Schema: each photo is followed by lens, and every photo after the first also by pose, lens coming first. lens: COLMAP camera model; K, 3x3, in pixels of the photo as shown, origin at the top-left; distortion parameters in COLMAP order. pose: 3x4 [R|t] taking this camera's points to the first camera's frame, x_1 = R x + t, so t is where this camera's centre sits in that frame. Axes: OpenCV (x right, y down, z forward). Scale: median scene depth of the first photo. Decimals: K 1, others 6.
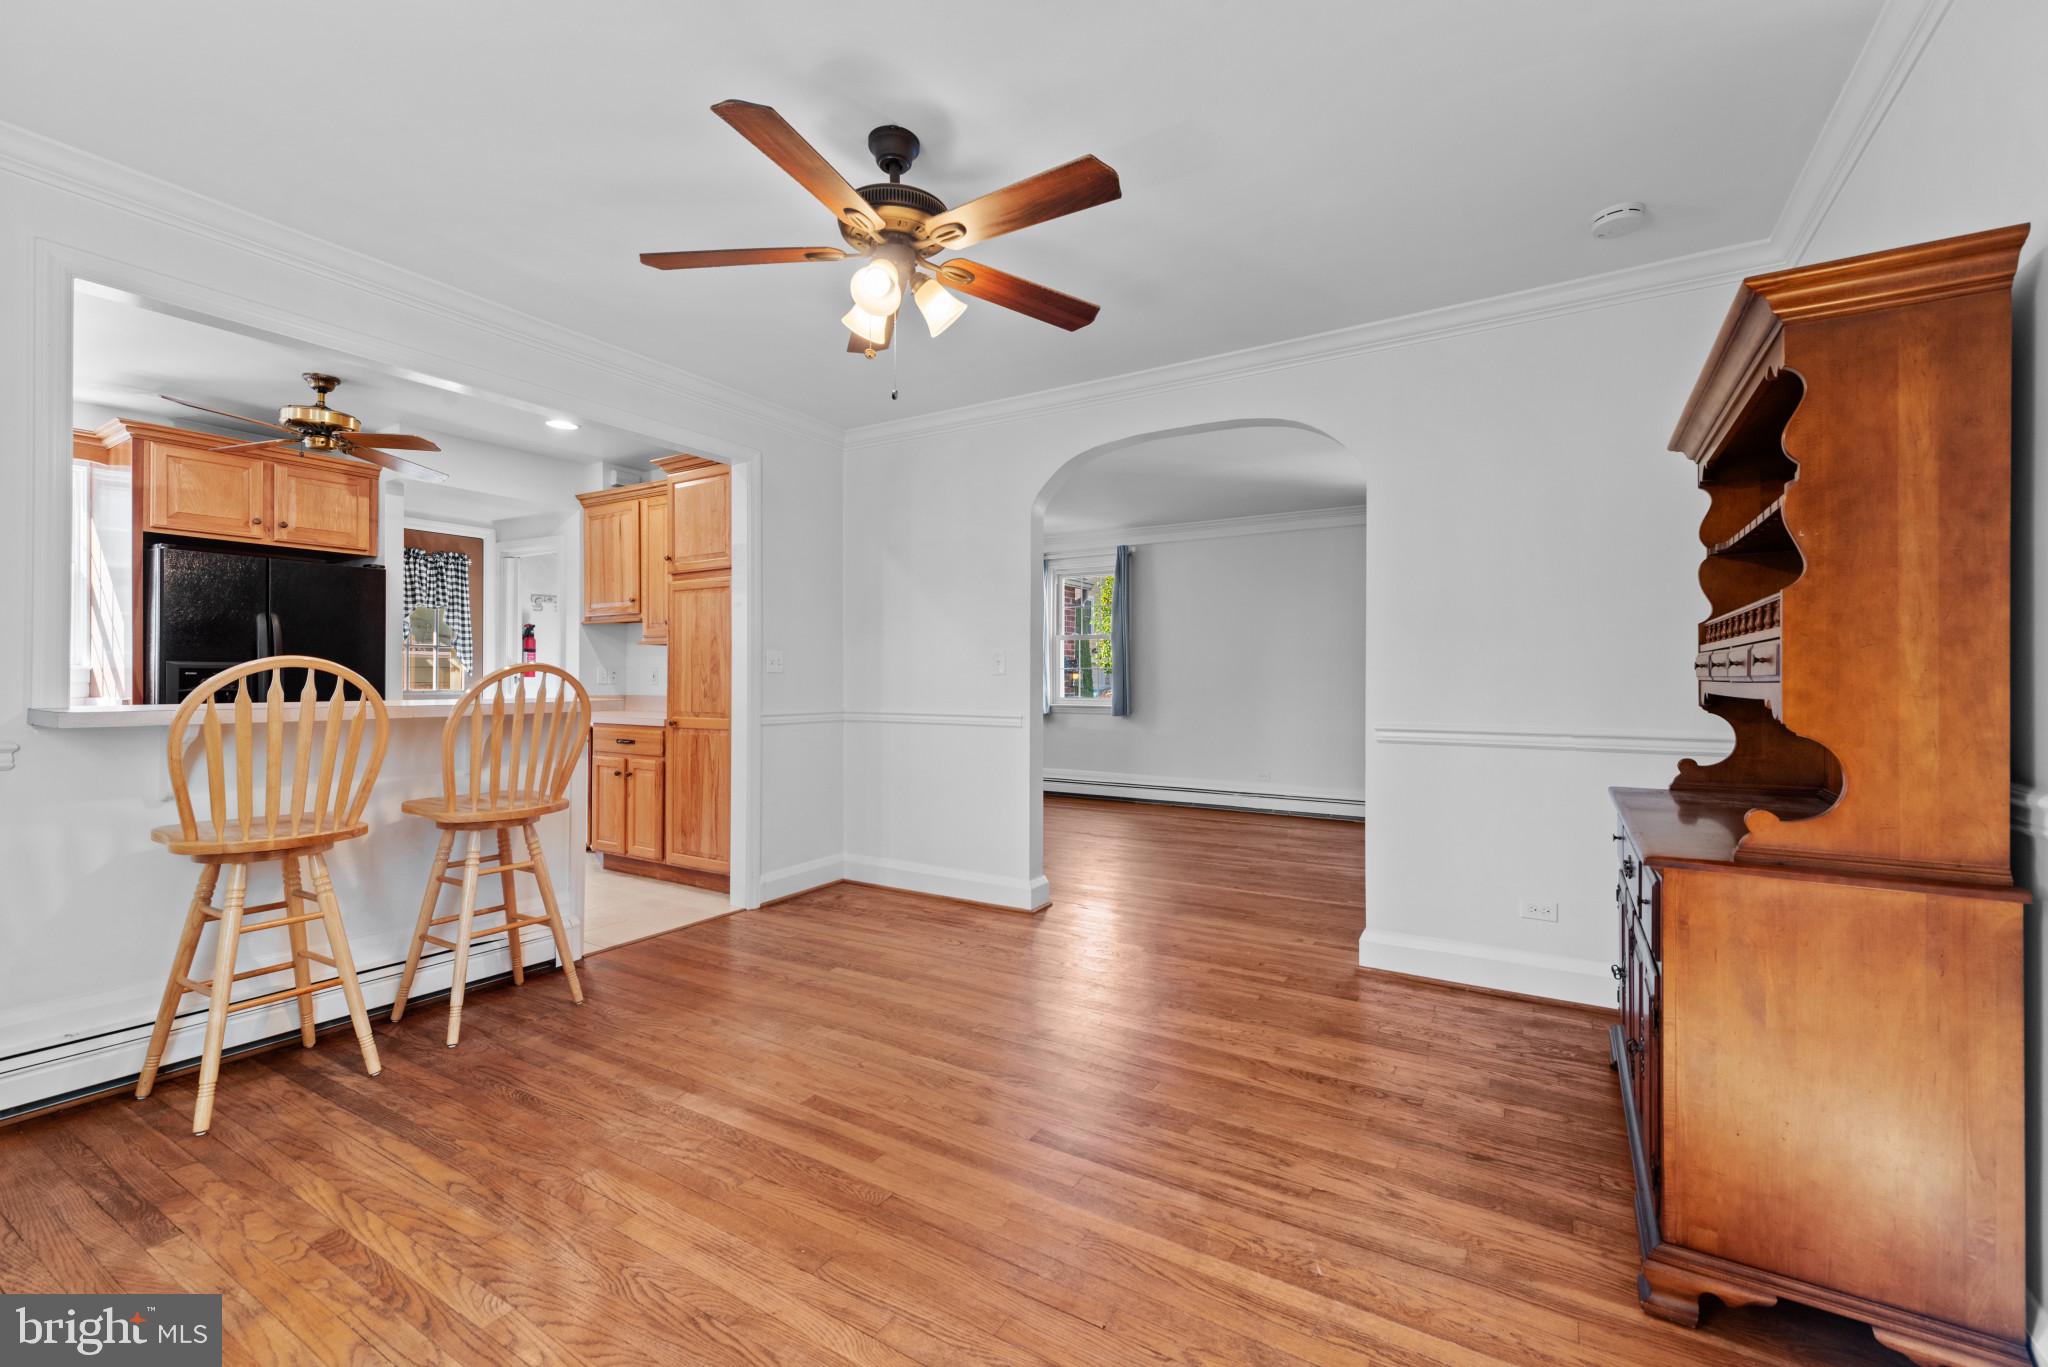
lens RADIAL K [[851.9, 0, 1025.6], [0, 851.9, 674.6], [0, 0, 1]] dist [0.022848, -0.009254]
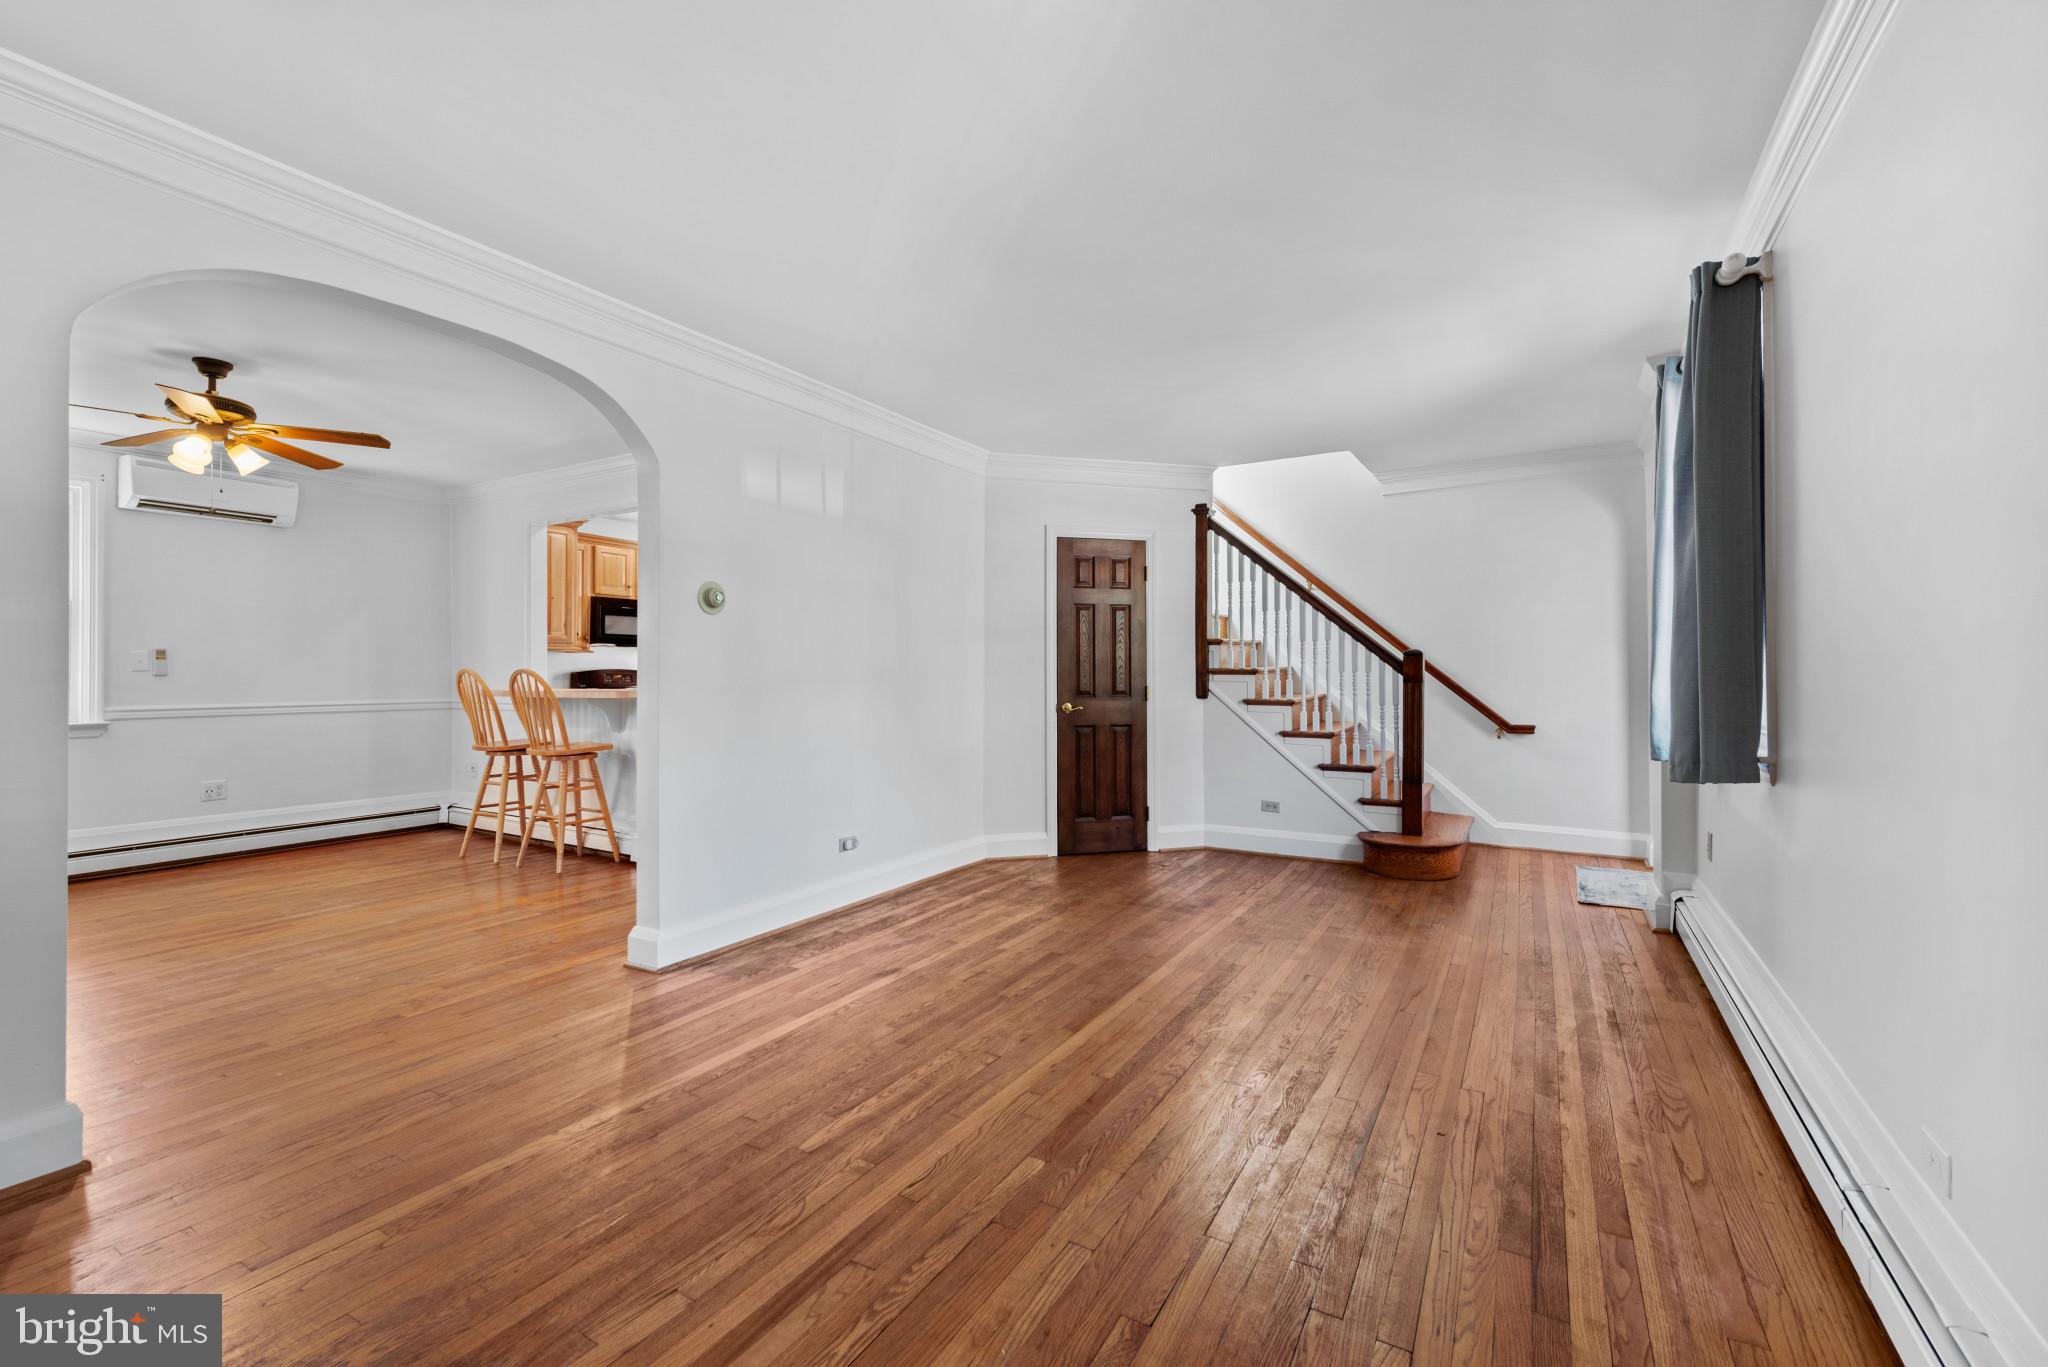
lens RADIAL K [[851.9, 0, 1025.6], [0, 851.9, 674.6], [0, 0, 1]] dist [0.022848, -0.009254]
pose [[0.010309, -0.004305, -0.999938, 1.104131], [0.004562, 0.999981, -0.004258, 0.008361], [0.999936, -0.004518, 0.010328, 1.827871]]
